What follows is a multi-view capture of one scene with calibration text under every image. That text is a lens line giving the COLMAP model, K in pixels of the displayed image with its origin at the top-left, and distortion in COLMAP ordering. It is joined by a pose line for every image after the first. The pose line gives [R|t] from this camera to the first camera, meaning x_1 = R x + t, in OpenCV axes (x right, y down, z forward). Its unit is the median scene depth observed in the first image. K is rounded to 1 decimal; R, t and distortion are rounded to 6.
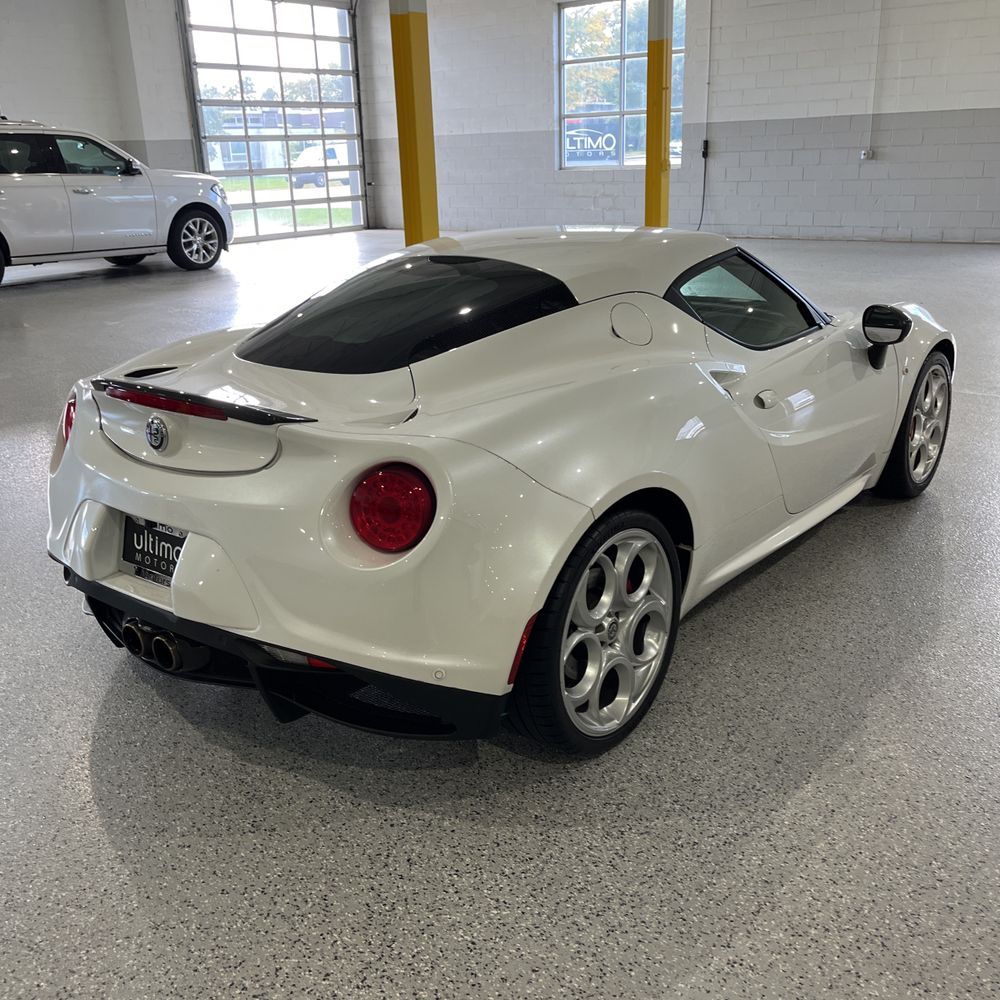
lens RADIAL K [[1020.9, 0, 489.7], [0, 1020.9, 501.4], [0, 0, 1]] dist [0.022926, 0.013155]
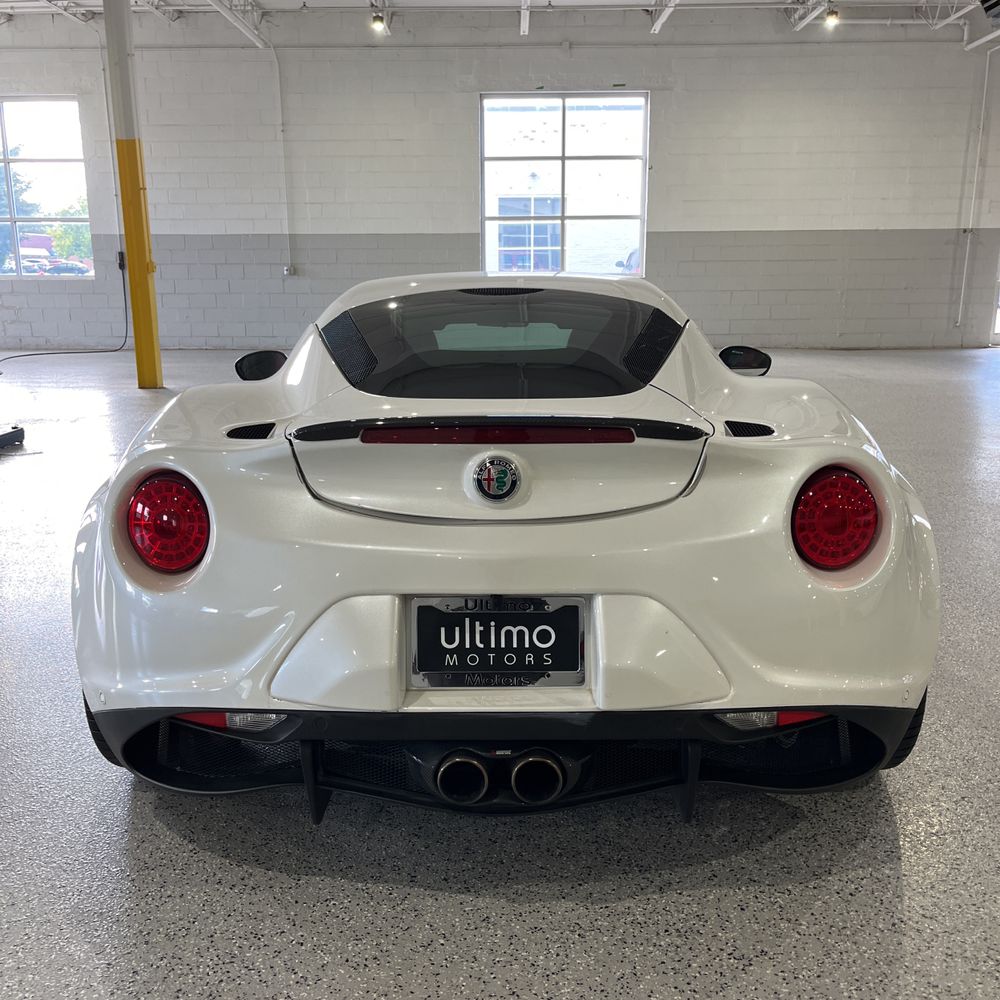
lens RADIAL K [[1020.9, 0, 489.7], [0, 1020.9, 501.4], [0, 0, 1]] dist [0.022926, 0.013155]
pose [[0.789522, -0.107942, 0.604155, -0.727254], [0.180700, 0.981660, -0.060753, -0.005491], [-0.586517, 0.157137, 0.794548, 0.401017]]
